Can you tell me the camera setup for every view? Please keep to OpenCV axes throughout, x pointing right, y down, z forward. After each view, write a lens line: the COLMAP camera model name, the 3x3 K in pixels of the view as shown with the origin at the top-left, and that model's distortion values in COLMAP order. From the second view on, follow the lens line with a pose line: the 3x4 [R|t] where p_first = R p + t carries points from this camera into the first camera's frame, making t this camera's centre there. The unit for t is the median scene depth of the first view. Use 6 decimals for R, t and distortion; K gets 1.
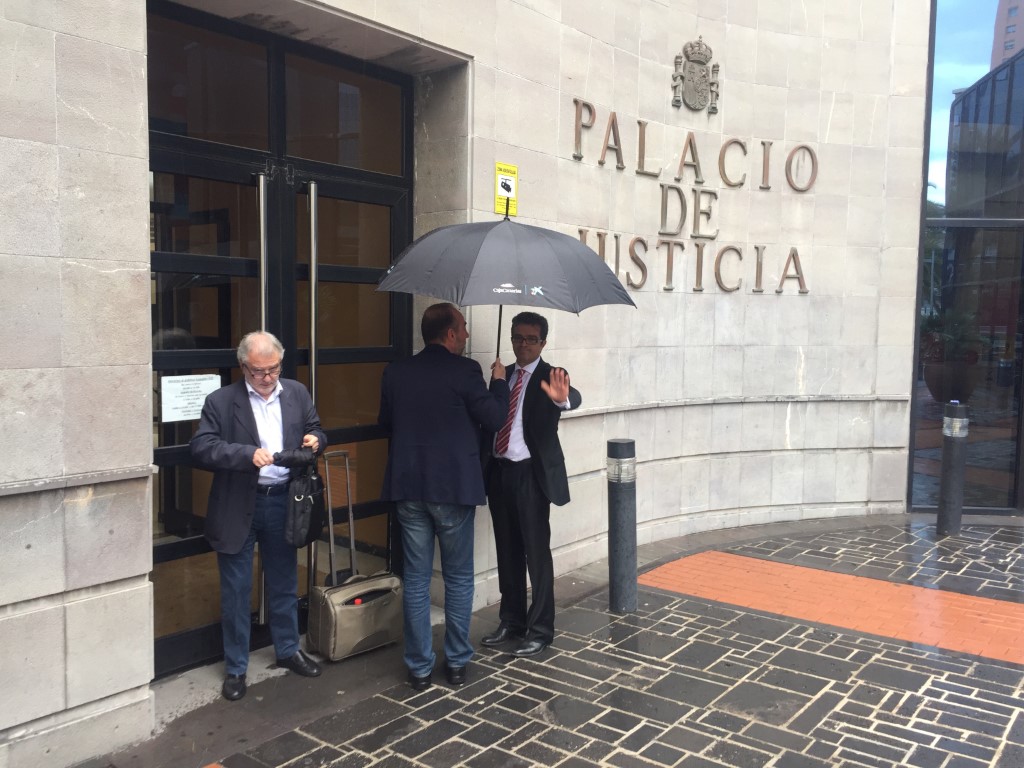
lens RADIAL K [[890.6, 0, 512.0], [0, 890.6, 384.0], [0, 0, 1]] dist [0.054245, -0.128043]
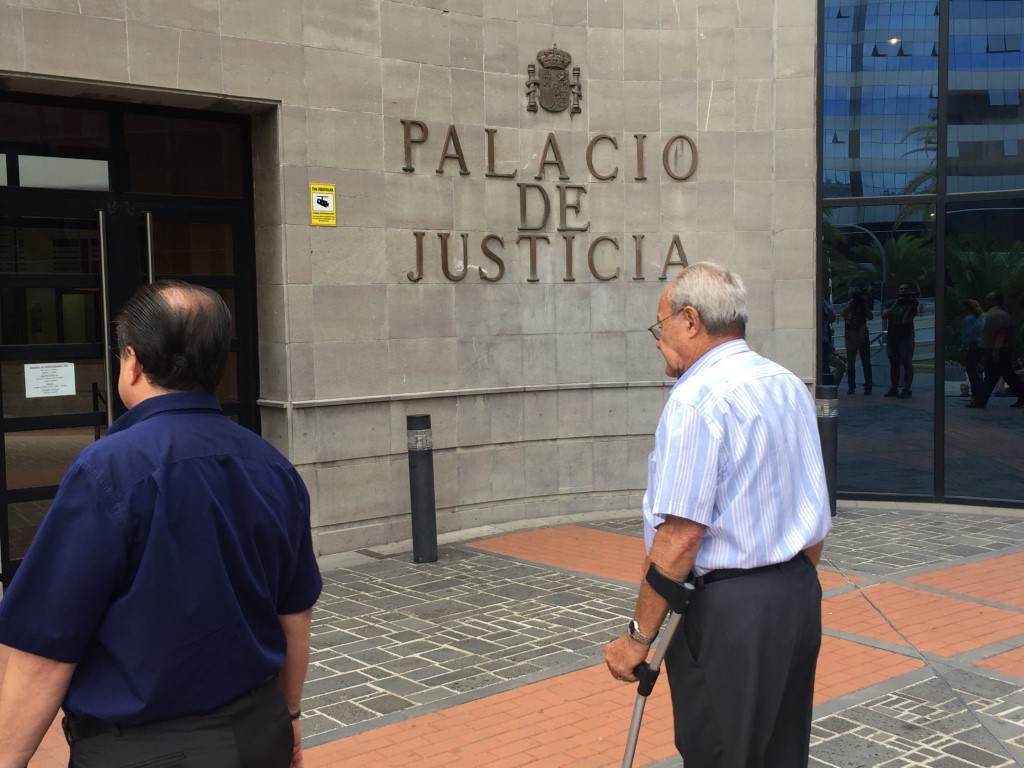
lens RADIAL K [[1152.9, 0, 512.0], [0, 1152.9, 384.0], [0, 0, 1]] dist [0.007063, 0.014826]
pose [[0.978385, -0.015333, -0.206224, 0.431223], [0.013541, 0.999857, -0.010096, 0.030760], [0.206350, 0.007085, 0.978453, -0.350767]]
